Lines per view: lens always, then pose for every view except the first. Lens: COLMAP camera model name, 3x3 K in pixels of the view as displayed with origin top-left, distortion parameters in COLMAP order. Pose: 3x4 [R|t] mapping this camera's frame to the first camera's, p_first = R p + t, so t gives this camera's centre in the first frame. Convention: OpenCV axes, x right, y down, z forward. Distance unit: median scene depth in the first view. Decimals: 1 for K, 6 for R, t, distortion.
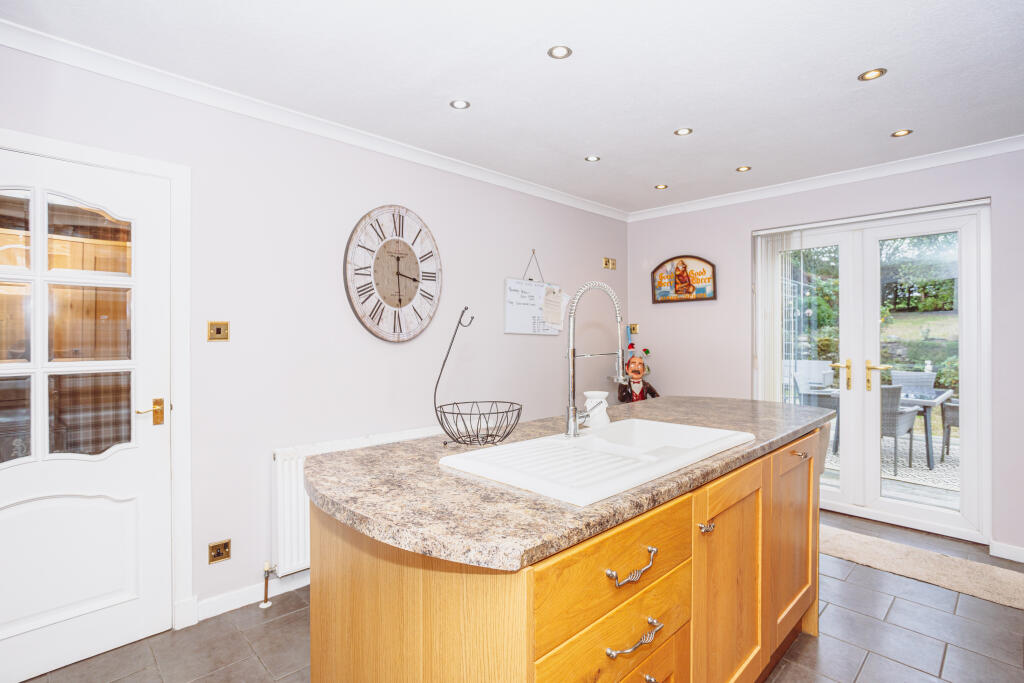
lens RADIAL K [[492.3, 0, 510.8], [0, 492.3, 336.9], [0, 0, 1]] dist [-0.025094, 0.000337]
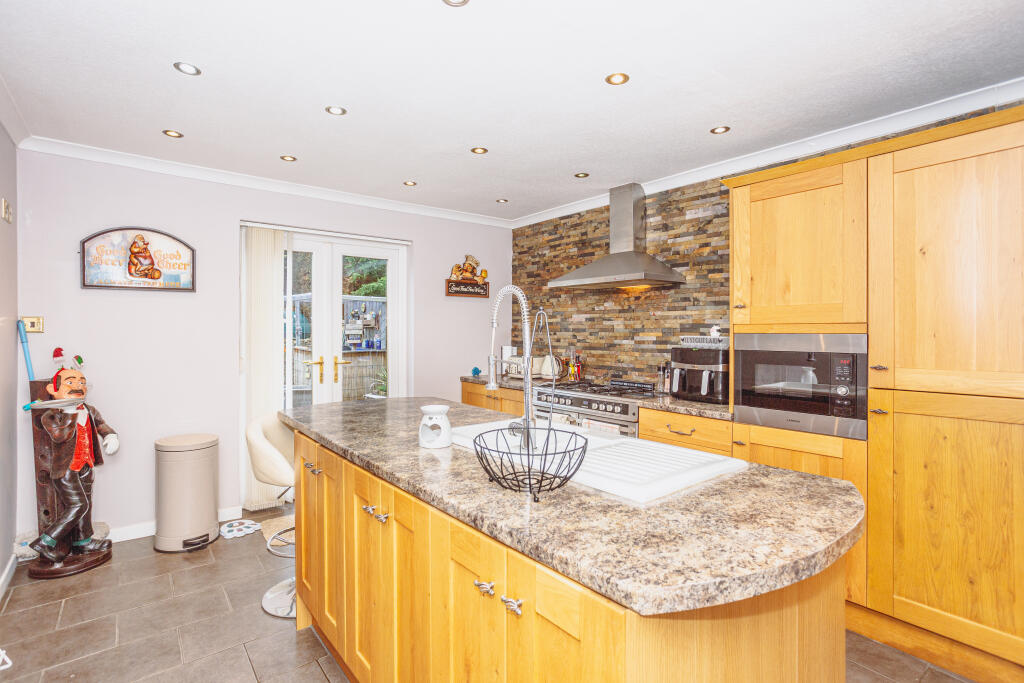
lens RADIAL K [[492.3, 0, 510.5], [0, 492.3, 338.3], [0, 0, 1]] dist [-0.025094, 0.000337]
pose [[0.106848, -0.008863, 0.994236, -1.086318], [-0.001477, 0.999958, 0.009073, -0.021919], [-0.994274, -0.002438, 0.106831, 1.270466]]
